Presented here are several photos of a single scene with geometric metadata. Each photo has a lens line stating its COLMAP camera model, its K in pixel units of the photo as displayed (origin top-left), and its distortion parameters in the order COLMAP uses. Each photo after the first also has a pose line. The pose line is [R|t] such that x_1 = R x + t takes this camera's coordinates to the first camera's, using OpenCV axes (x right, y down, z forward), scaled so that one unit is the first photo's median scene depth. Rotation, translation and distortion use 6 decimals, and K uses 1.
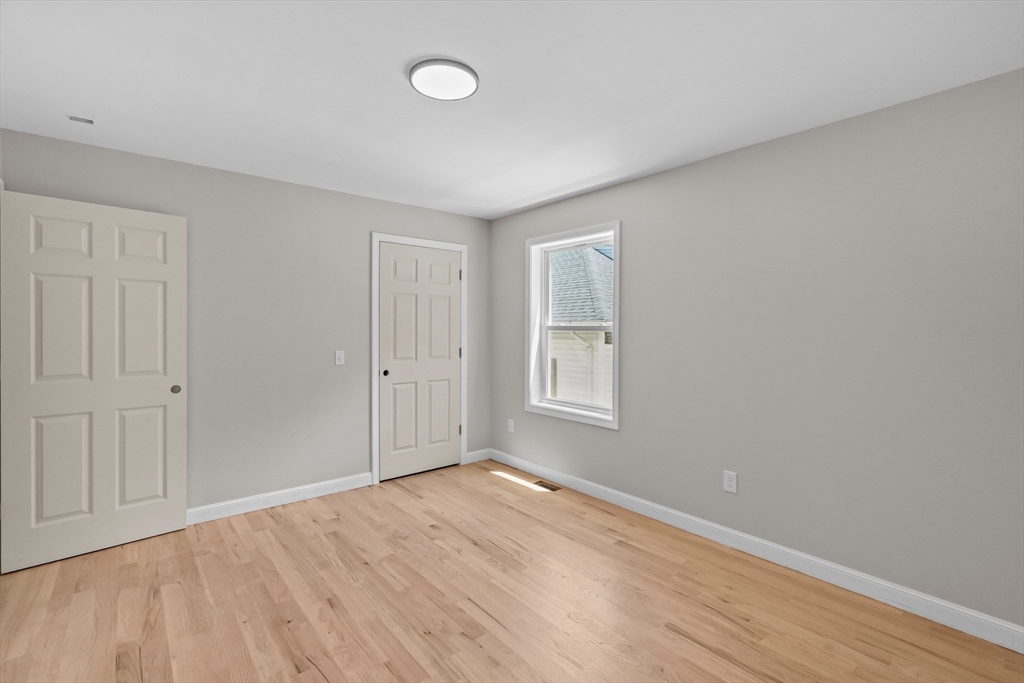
lens RADIAL K [[464.1, 0, 519.8], [0, 464.1, 338.3], [0, 0, 1]] dist [-0.005355, 0.002317]
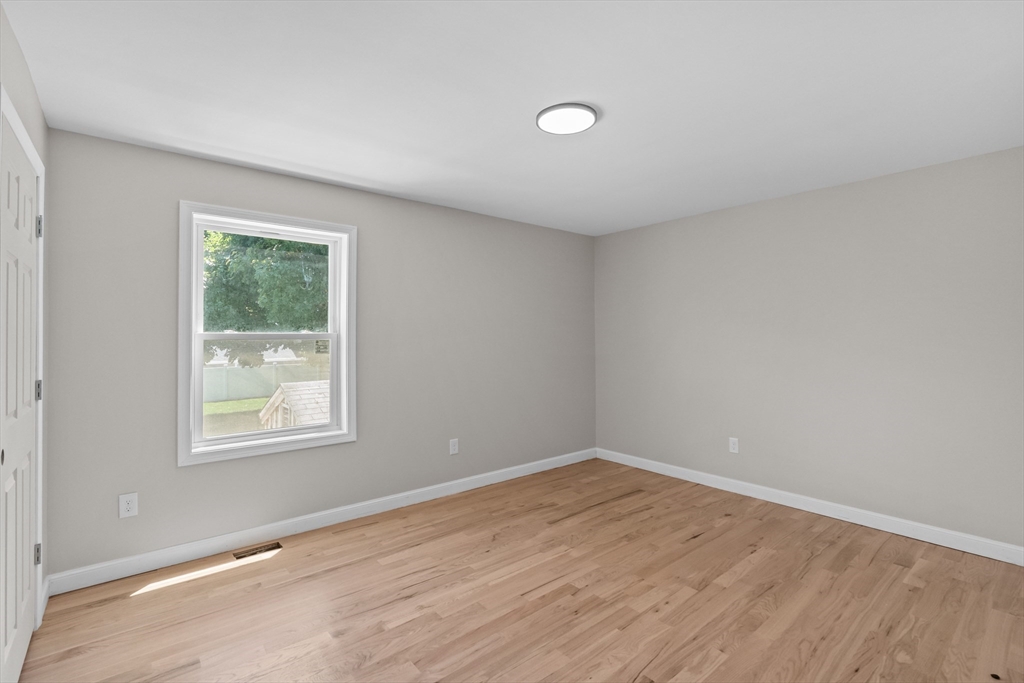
lens RADIAL K [[464.1, 0, 511.7], [0, 464.1, 336.1], [0, 0, 1]] dist [-0.005355, 0.002317]
pose [[0.010487, -0.003776, 0.999938, -0.896511], [0.022114, 0.999749, 0.003544, -0.022128], [-0.999700, 0.022076, 0.010568, 0.774676]]
